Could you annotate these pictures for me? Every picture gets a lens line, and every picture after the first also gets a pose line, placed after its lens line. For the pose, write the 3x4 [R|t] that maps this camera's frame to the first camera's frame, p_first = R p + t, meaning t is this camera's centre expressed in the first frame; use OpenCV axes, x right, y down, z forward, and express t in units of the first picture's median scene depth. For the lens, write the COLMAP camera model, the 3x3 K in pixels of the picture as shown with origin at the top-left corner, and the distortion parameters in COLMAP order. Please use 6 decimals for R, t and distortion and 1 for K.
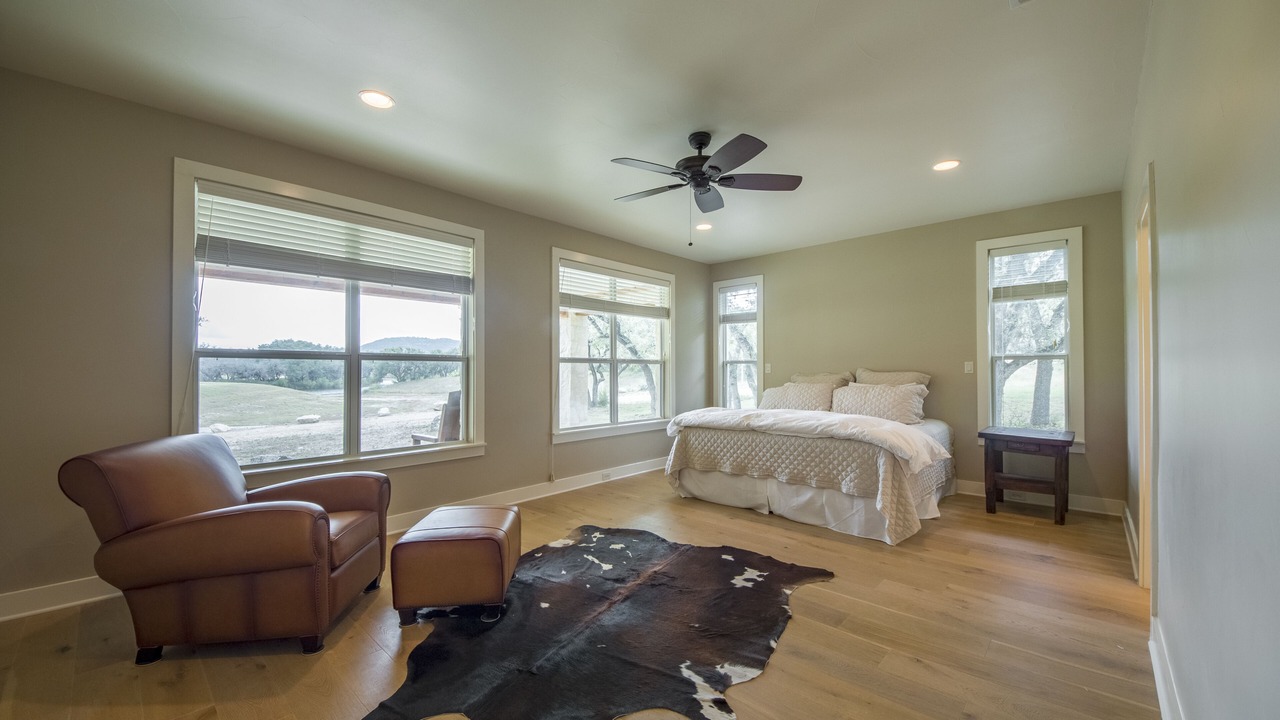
lens RADIAL K [[488.7, 0, 638.3], [0, 488.7, 364.9], [0, 0, 1]] dist [0.008751, -0.000185]
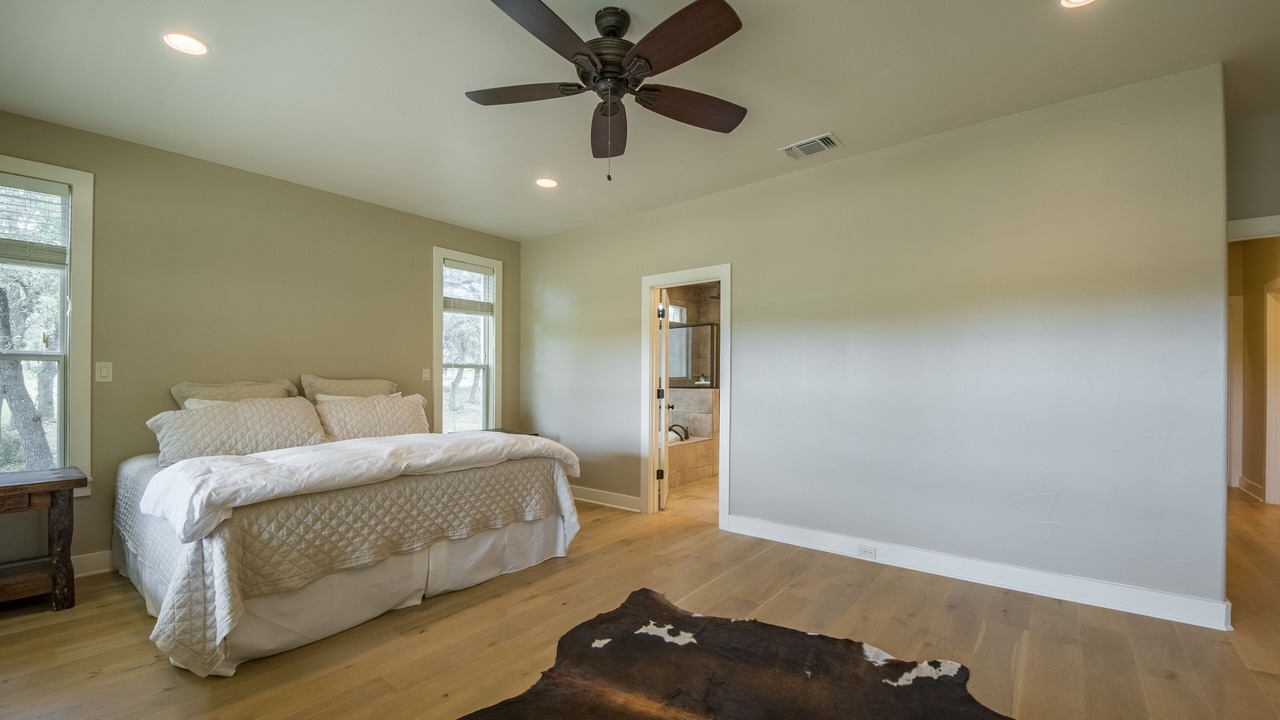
lens RADIAL K [[517.0, 0, 641.9], [0, 517.0, 376.8], [0, 0, 1]] dist [0.007383, -0.000199]
pose [[-0.073581, 0.004302, 0.997280, -0.451674], [-0.011957, 0.999915, -0.005195, 0.012187], [-0.997218, -0.012307, -0.073523, 0.801363]]
